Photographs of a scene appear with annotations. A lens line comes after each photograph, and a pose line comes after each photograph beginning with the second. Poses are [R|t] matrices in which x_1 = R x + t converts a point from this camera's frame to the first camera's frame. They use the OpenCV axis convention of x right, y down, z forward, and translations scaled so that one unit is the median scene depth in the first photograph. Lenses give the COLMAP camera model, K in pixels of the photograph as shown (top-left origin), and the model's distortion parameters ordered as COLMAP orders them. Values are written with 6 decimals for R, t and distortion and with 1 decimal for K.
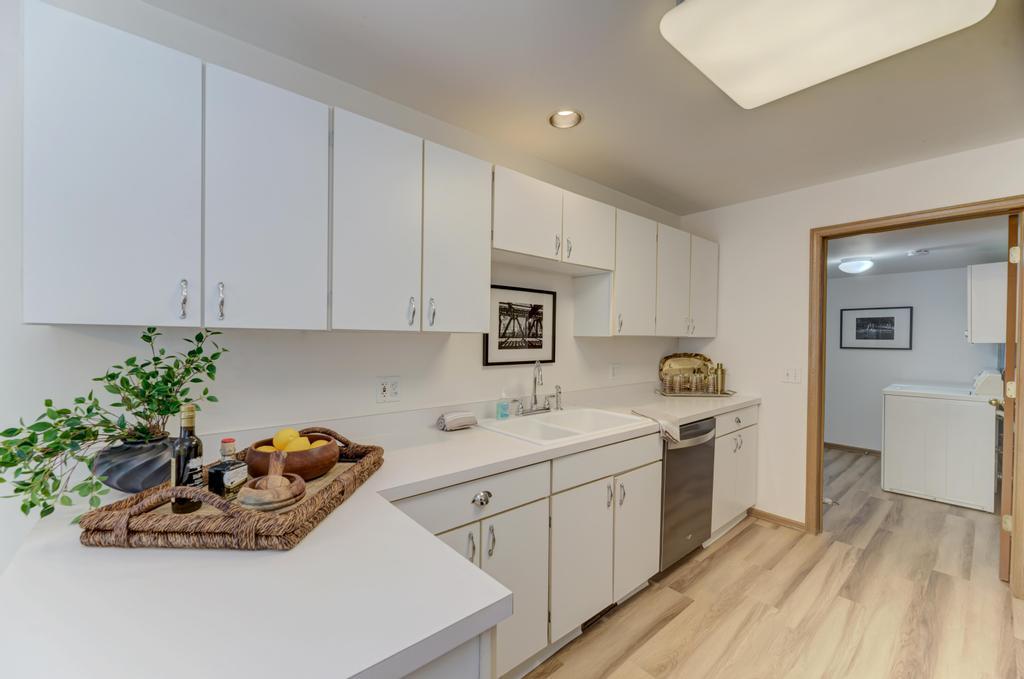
lens RADIAL K [[408.4, 0, 510.6], [0, 408.4, 343.7], [0, 0, 1]] dist [0.004082, -0.002967]
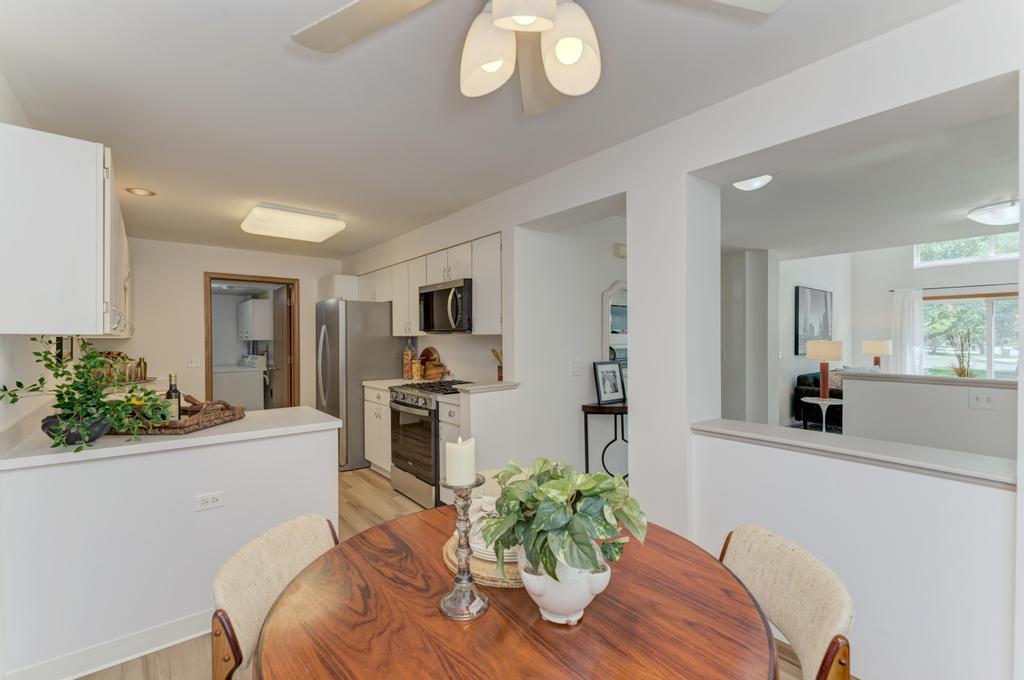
lens RADIAL K [[441.4, 0, 511.8], [0, 441.4, 341.7], [0, 0, 1]] dist [0.002750, 0.000571]
pose [[0.014212, -0.014472, 0.999794, -1.212633], [0.017695, 0.999742, 0.014220, -0.005148], [-0.999742, 0.017490, 0.014465, -0.296007]]
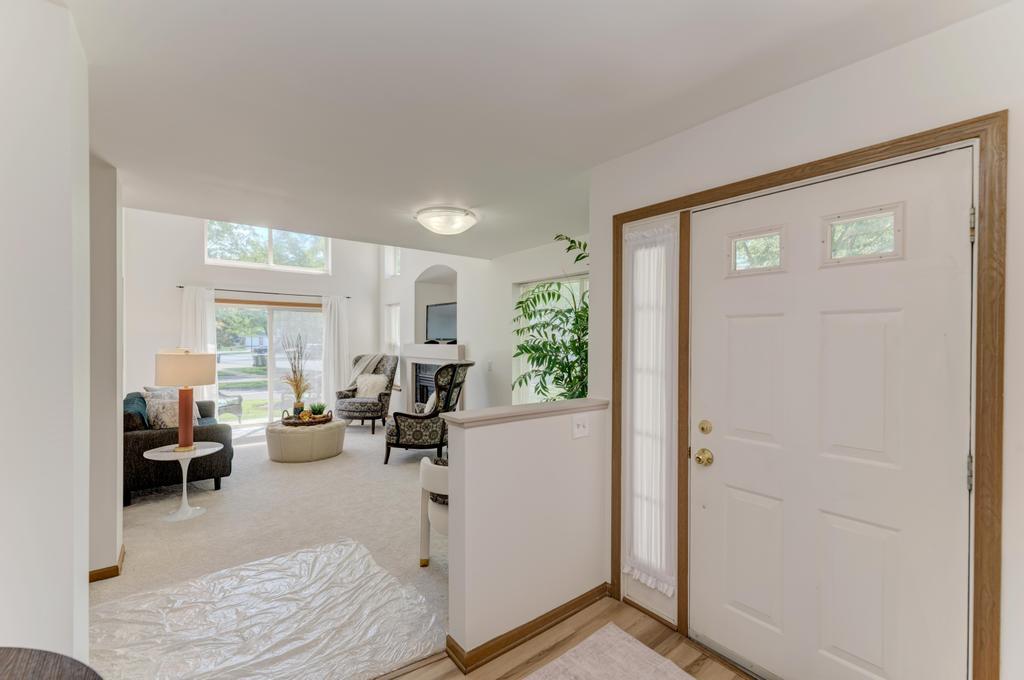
lens RADIAL K [[427.6, 0, 512.3], [0, 427.6, 342.4], [0, 0, 1]] dist [0.000718, 0.000049]
pose [[-0.999777, -0.010129, 0.018529, 0.071475], [-0.009798, 0.999792, 0.017868, -0.018894], [-0.018707, 0.017683, -0.999669, -0.537560]]
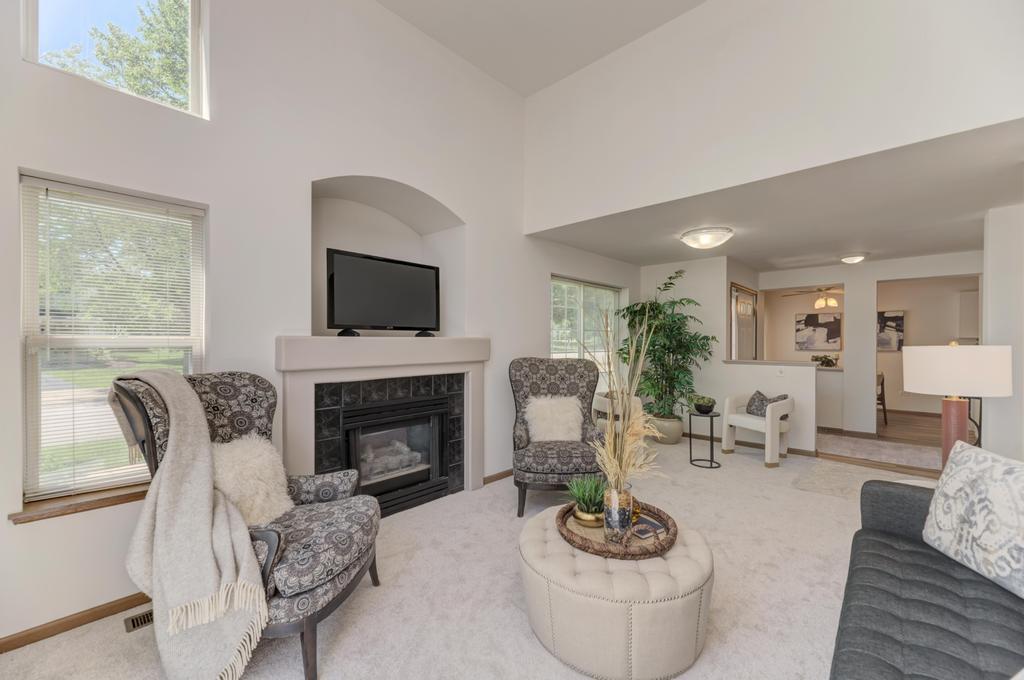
lens RADIAL K [[408.4, 0, 510.6], [0, 408.4, 344.2], [0, 0, 1]] dist [0.004082, -0.002967]
pose [[0.117486, 0.000628, -0.993074, 1.943137], [-0.012582, 0.999920, -0.000856, 0.064498], [0.992995, 0.012596, 0.117484, -2.991593]]
